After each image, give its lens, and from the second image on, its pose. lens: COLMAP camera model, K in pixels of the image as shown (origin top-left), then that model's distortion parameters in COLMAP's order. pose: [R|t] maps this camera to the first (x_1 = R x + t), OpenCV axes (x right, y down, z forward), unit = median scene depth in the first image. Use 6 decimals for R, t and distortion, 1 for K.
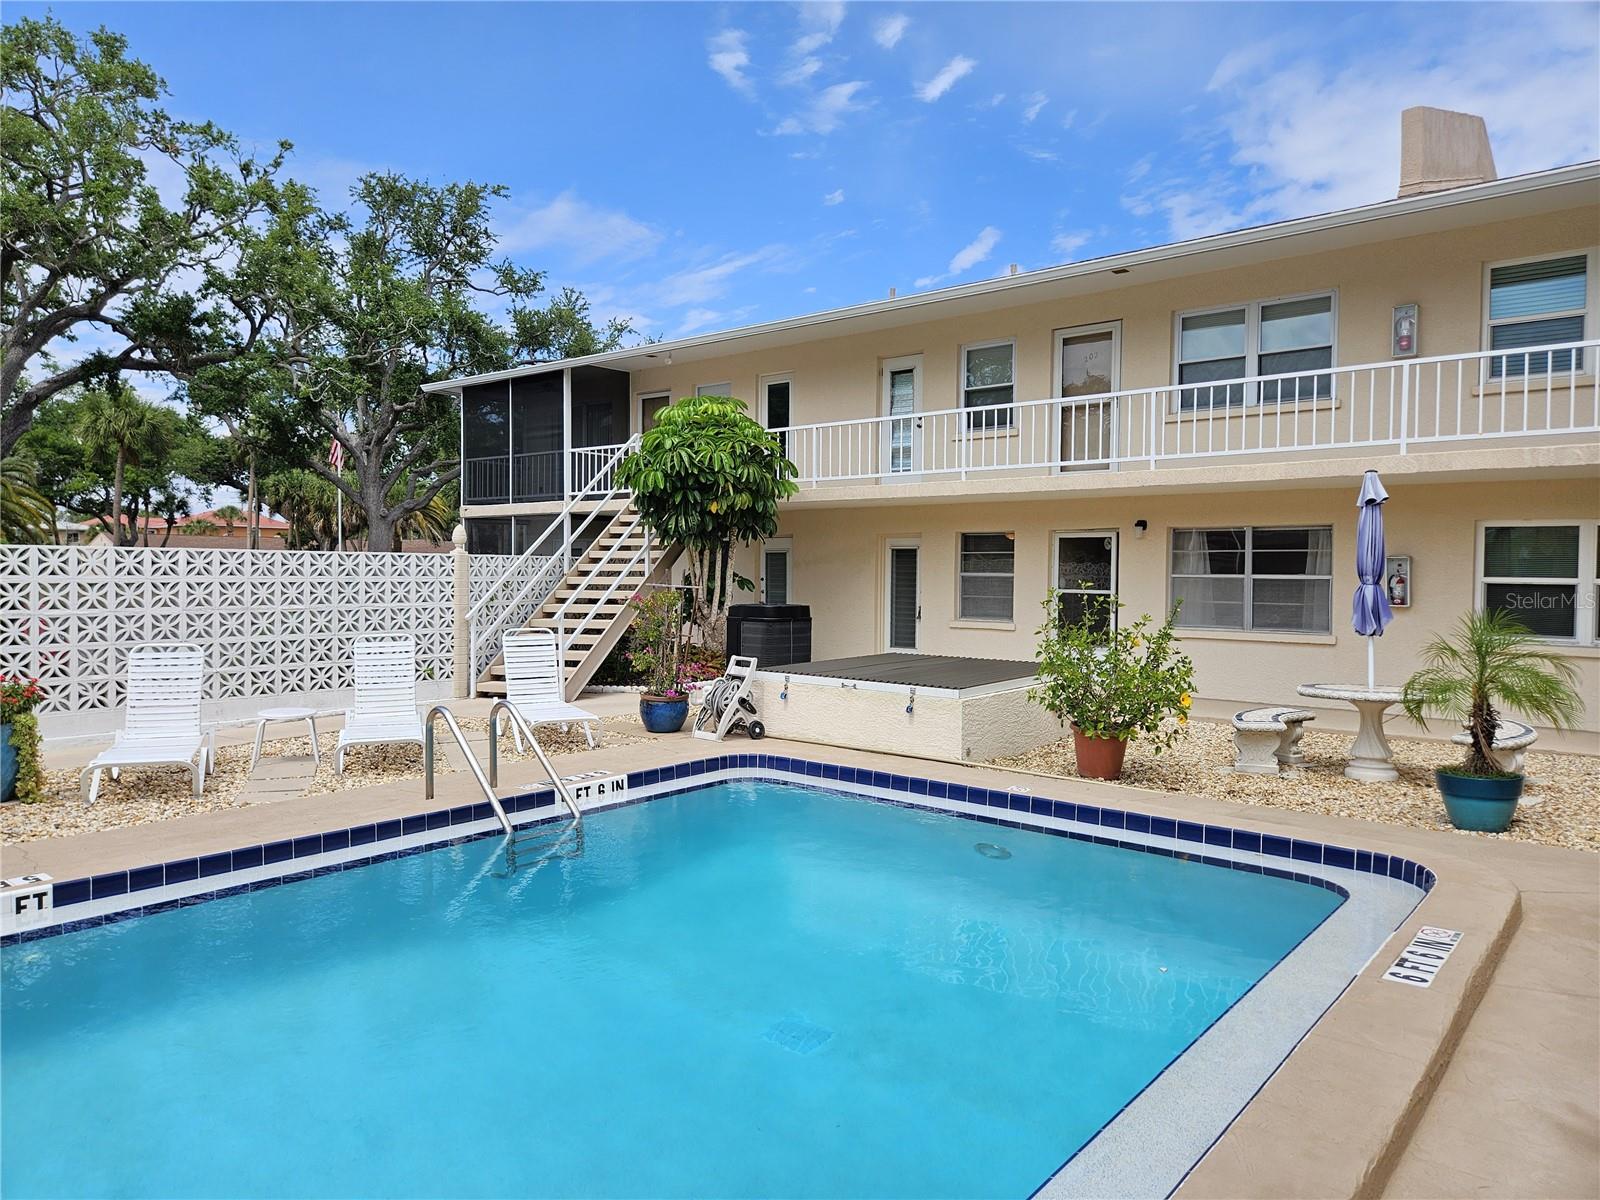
lens RADIAL K [[1058.7, 0, 795.6], [0, 1058.7, 590.0], [0, 0, 1]] dist [0.052218, -0.015973]
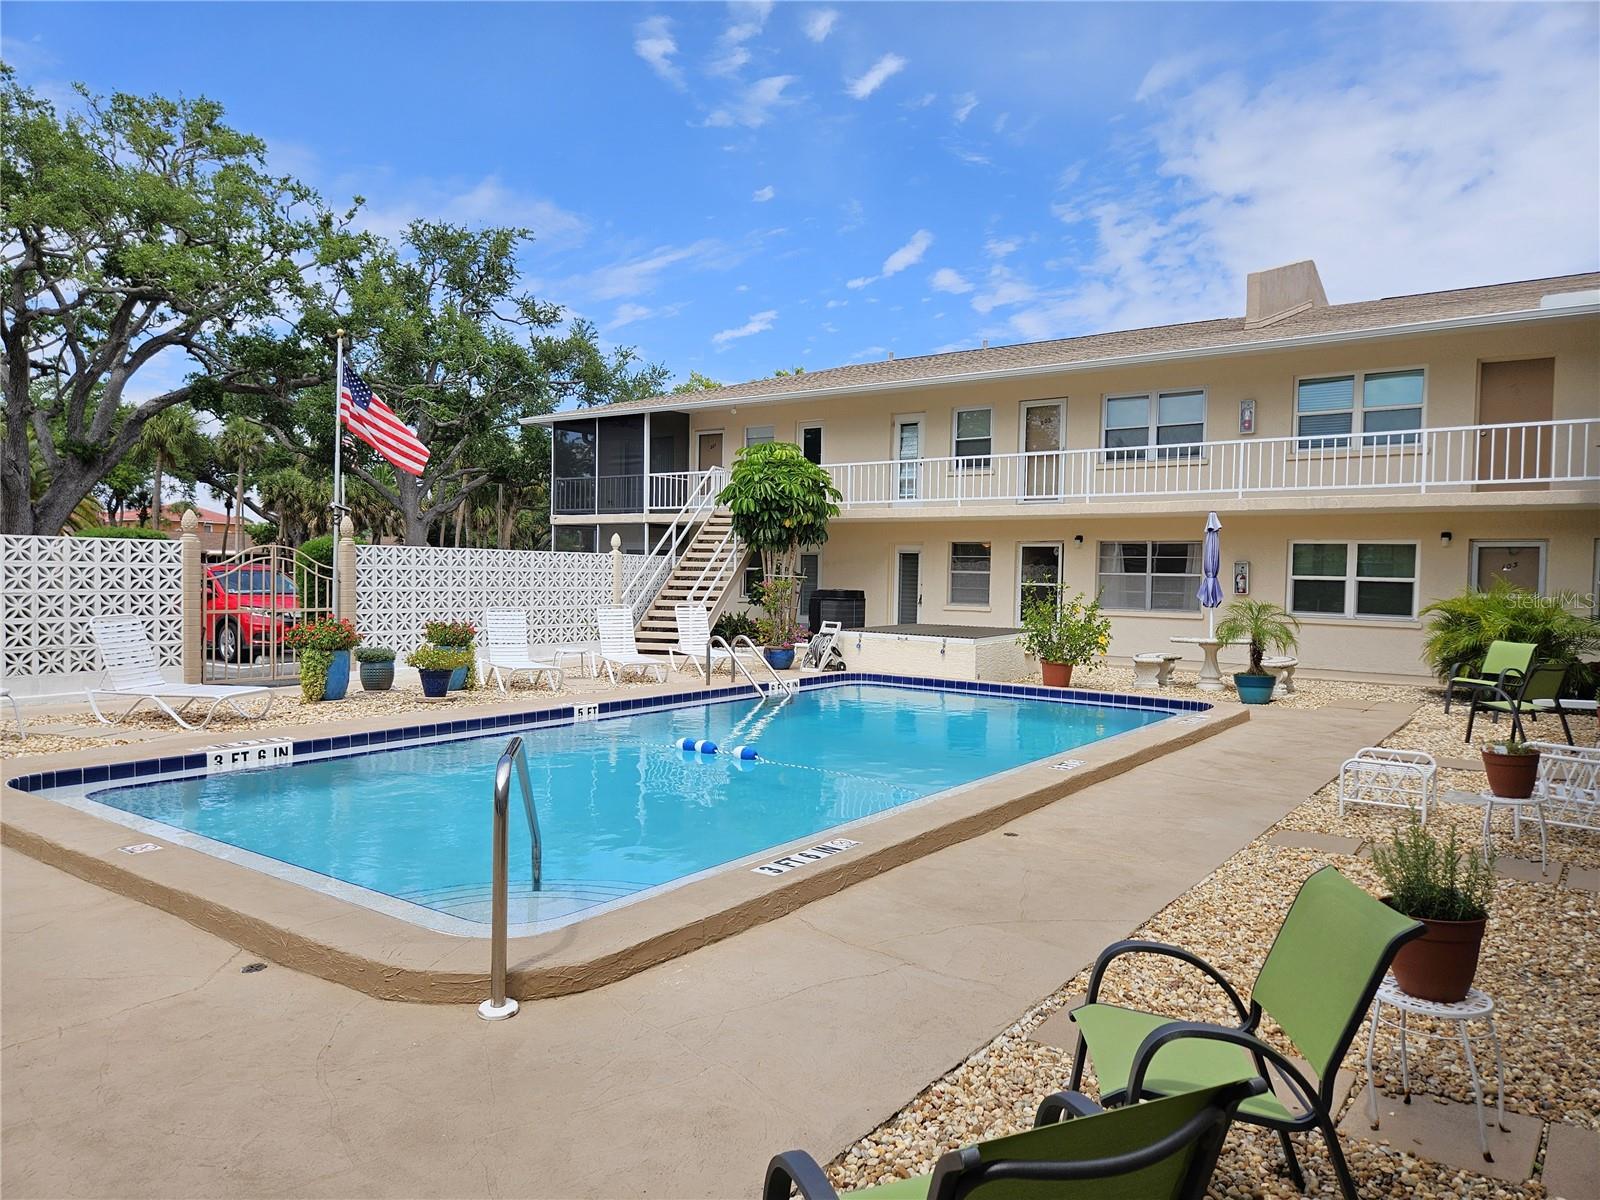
lens RADIAL K [[1058.7, 0, 794.1], [0, 1058.7, 605.9], [0, 0, 1]] dist [0.052218, -0.015973]
pose [[0.997964, 0.007640, 0.063321, -0.154193], [-0.008558, 0.999862, 0.014241, 0.013474], [-0.063204, -0.014754, 0.997892, -0.425101]]
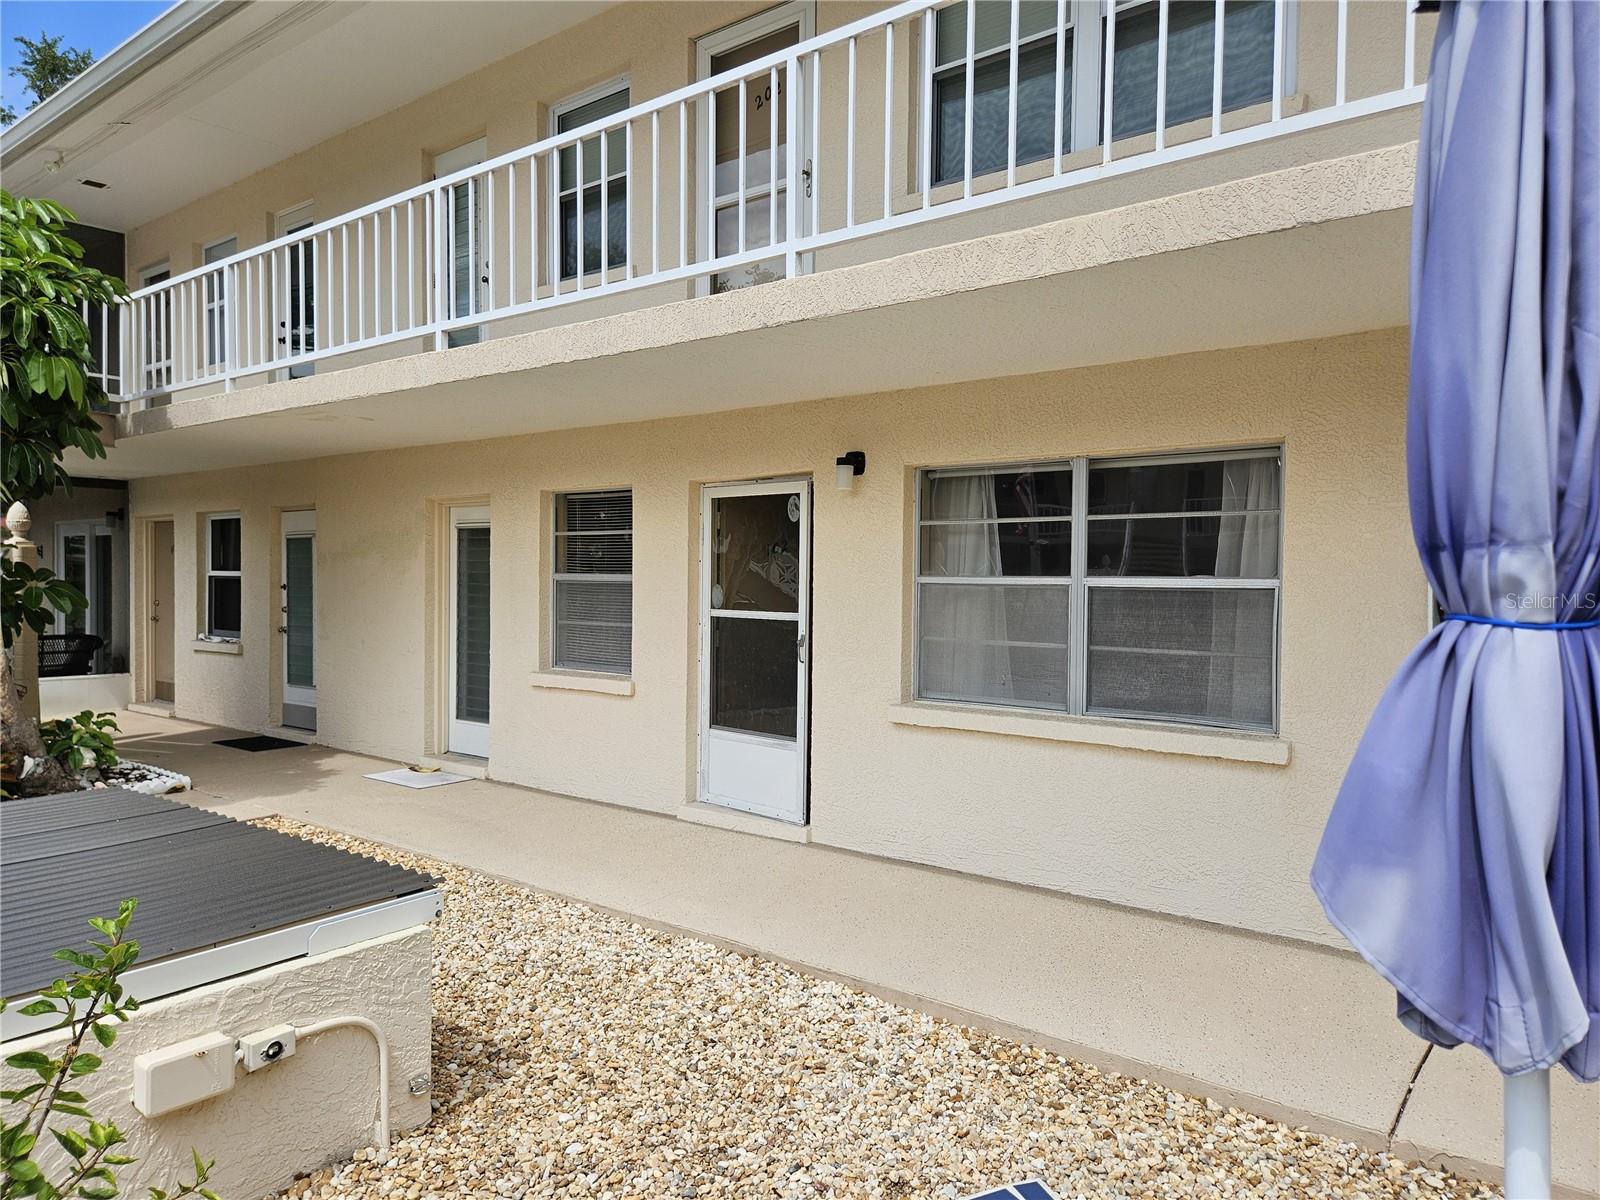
lens RADIAL K [[1058.7, 0, 802.2], [0, 1058.7, 609.6], [0, 0, 1]] dist [0.052218, -0.015973]
pose [[0.999604, 0.003922, 0.027874, 0.285657], [-0.004118, 0.999967, 0.006986, -0.004132], [-0.027846, -0.007098, 0.999587, 0.557621]]
